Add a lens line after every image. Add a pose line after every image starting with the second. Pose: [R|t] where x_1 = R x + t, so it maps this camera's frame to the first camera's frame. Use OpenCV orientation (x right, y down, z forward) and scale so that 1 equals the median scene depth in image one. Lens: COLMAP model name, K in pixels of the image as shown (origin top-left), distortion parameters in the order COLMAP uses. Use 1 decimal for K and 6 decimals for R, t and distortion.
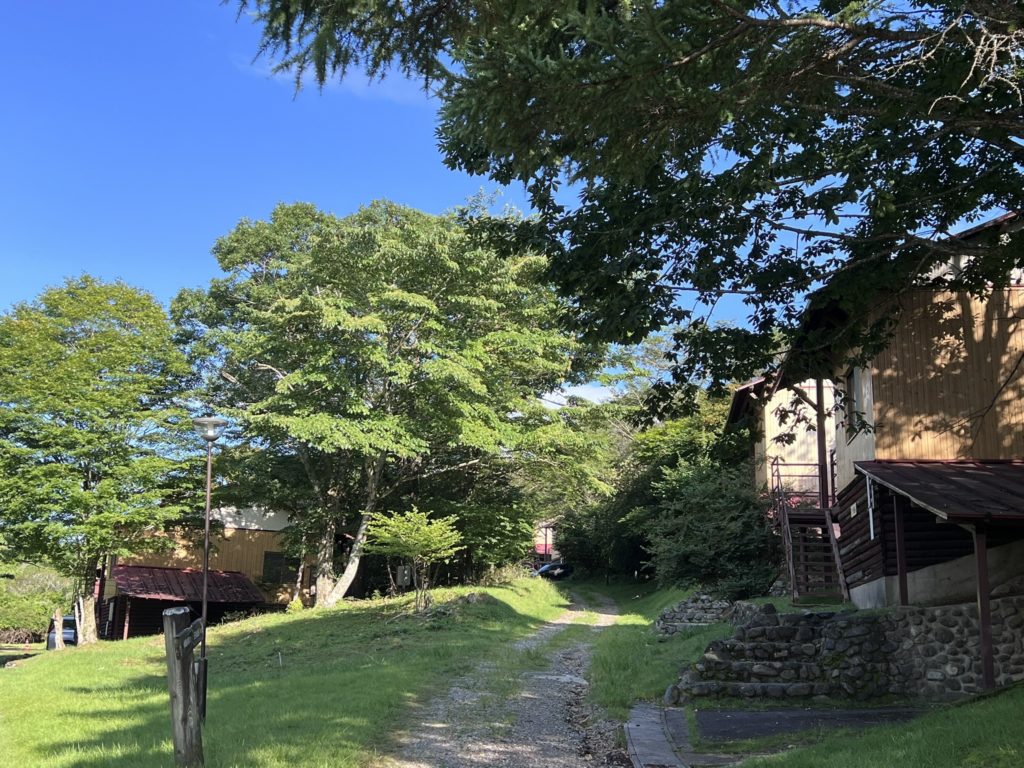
lens RADIAL K [[1144.8, 0, 512.0], [0, 1144.8, 384.0], [0, 0, 1]] dist [-0.020437, -0.037301]
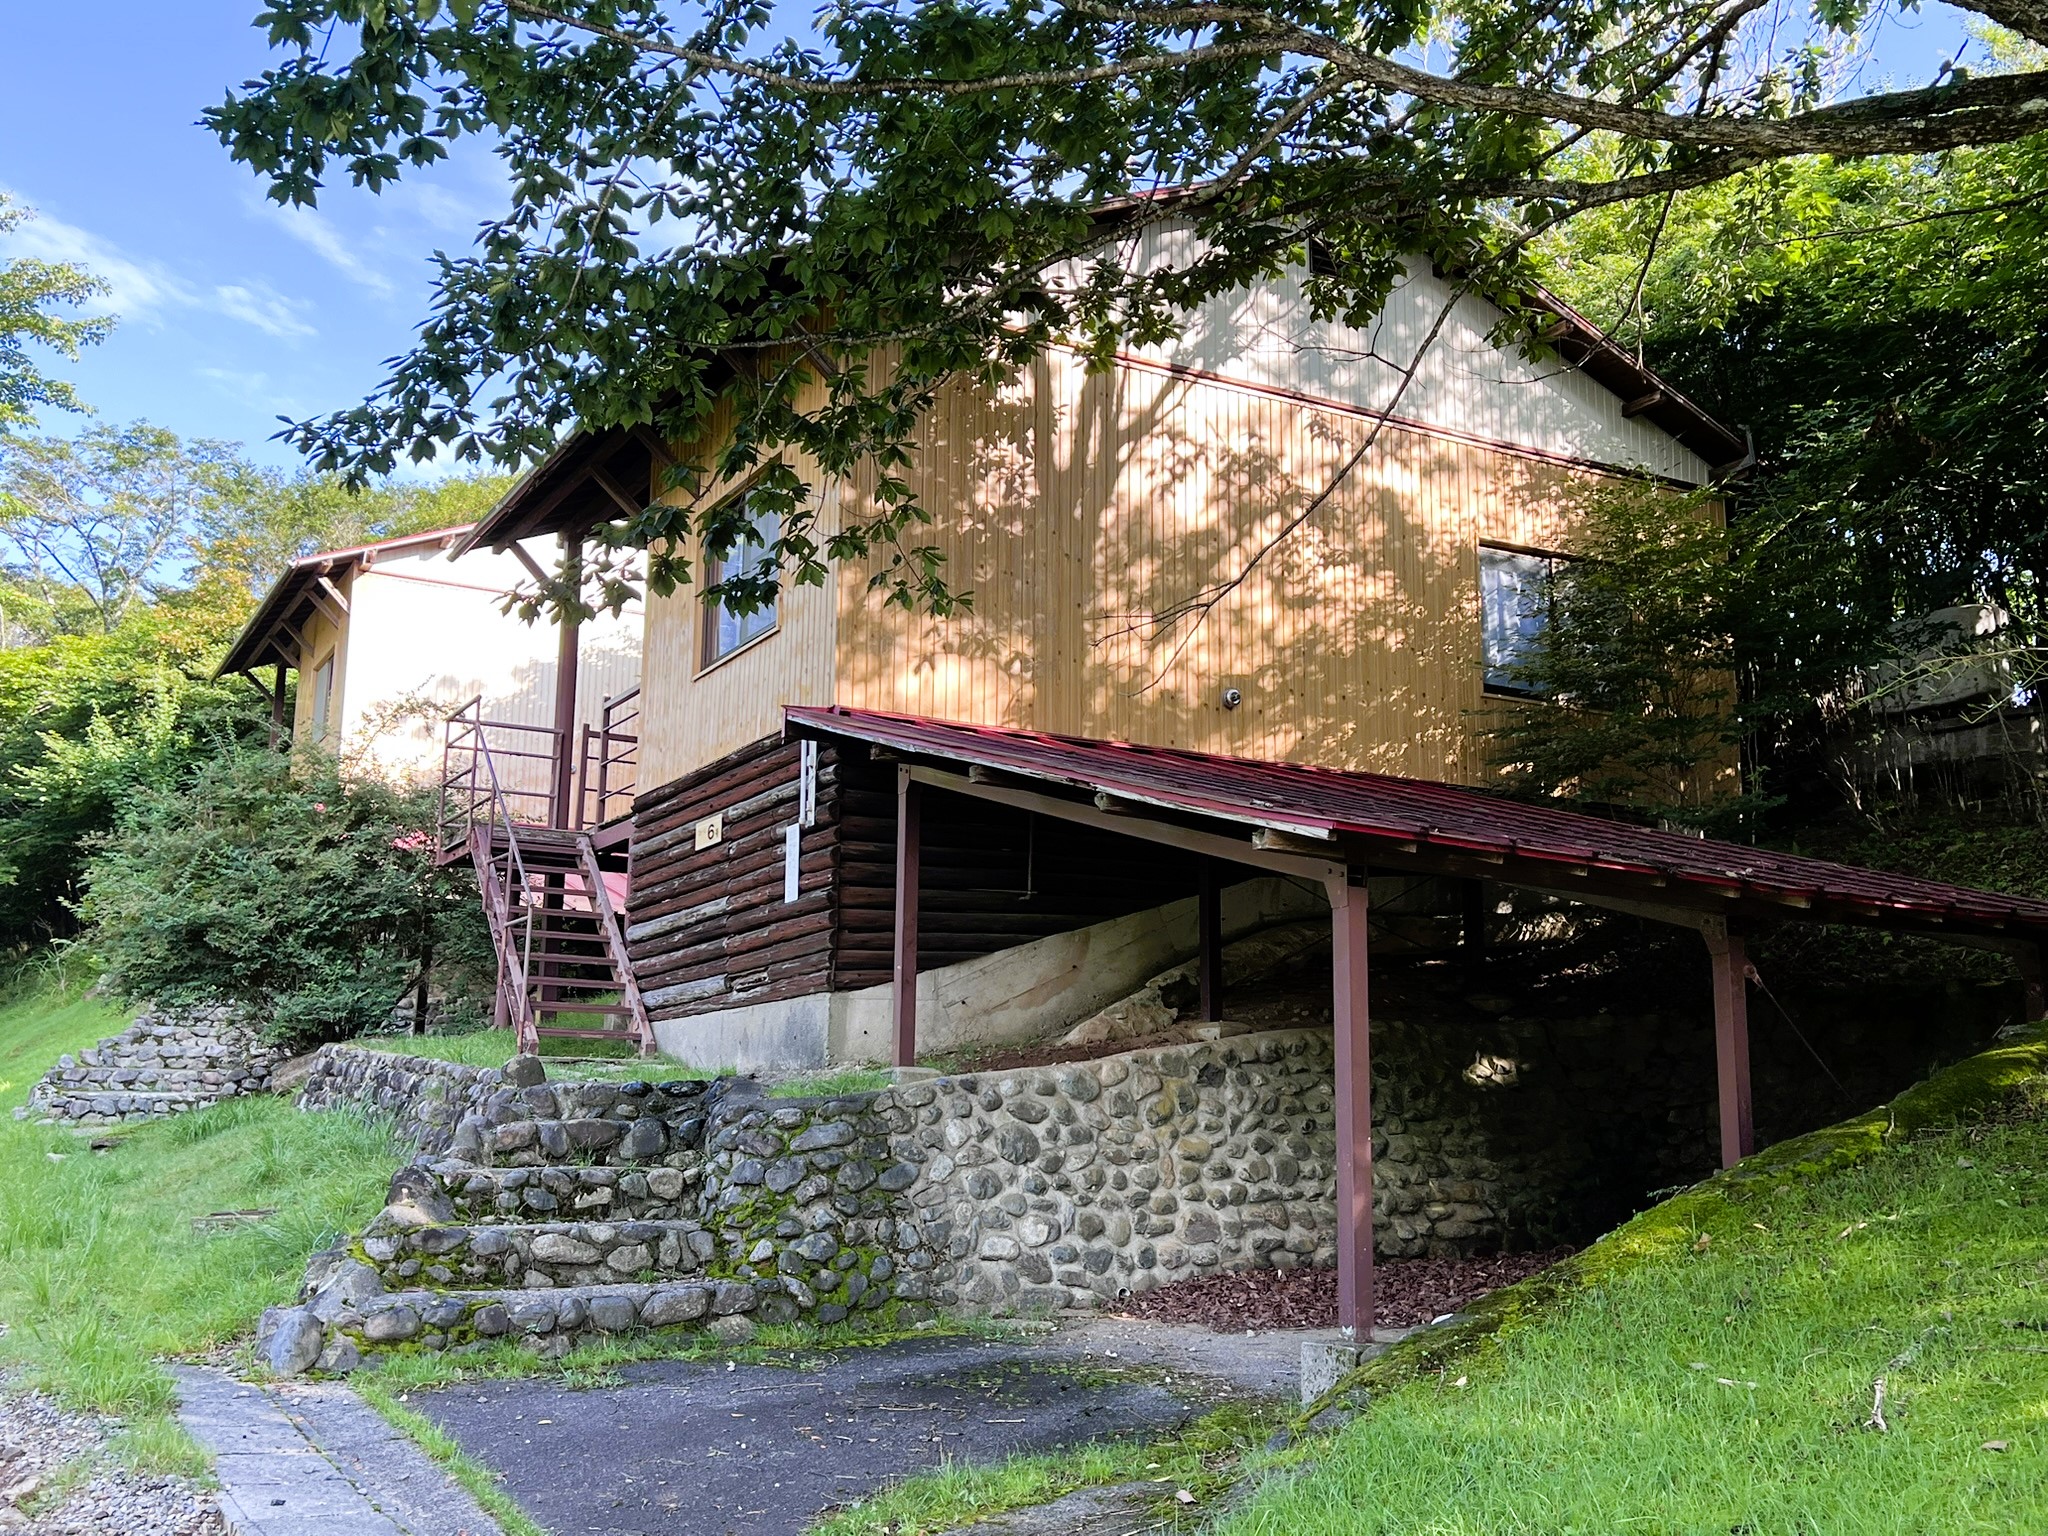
lens RADIAL K [[1962.7, 0, 1024.0], [0, 1962.7, 768.0], [0, 0, 1]] dist [0.184223, -0.444576]
pose [[0.805403, 0.095776, 0.584939, -0.036629], [-0.126864, 0.991844, 0.012277, 0.074865], [-0.578992, -0.084096, 0.810985, 0.414674]]
